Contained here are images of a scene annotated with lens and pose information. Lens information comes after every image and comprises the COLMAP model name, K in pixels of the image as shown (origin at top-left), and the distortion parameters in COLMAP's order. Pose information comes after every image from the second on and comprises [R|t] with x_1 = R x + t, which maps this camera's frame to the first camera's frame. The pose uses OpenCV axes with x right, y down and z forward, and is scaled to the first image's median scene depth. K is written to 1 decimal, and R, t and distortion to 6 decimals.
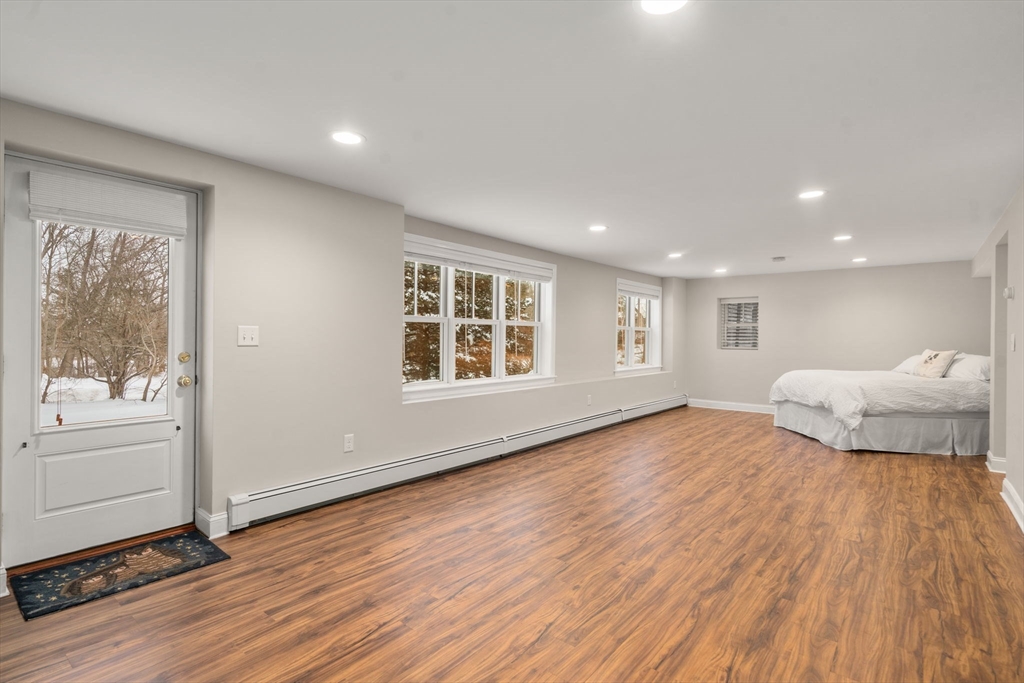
lens RADIAL K [[470.1, 0, 511.3], [0, 470.1, 342.4], [0, 0, 1]] dist [-0.002452, -0.000236]
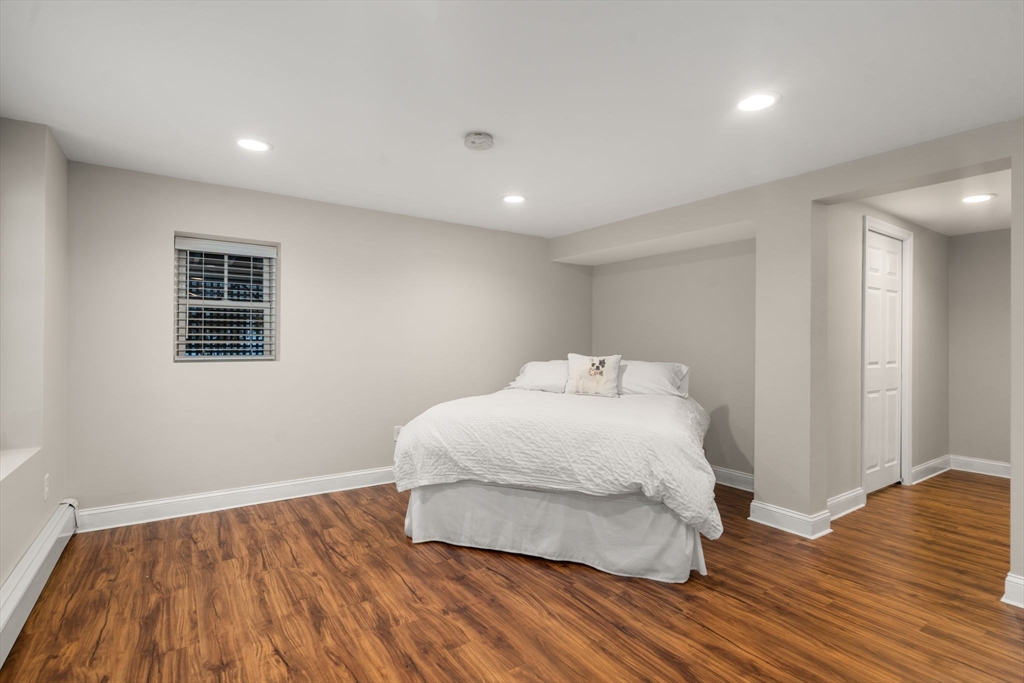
lens RADIAL K [[470.1, 0, 513.2], [0, 470.1, 343.3], [0, 0, 1]] dist [-0.002452, -0.000236]
pose [[0.243453, -0.007885, 0.969881, 0.135596], [0.000981, 0.999968, 0.007884, -0.004212], [-0.969912, -0.000968, 0.243453, 0.646416]]
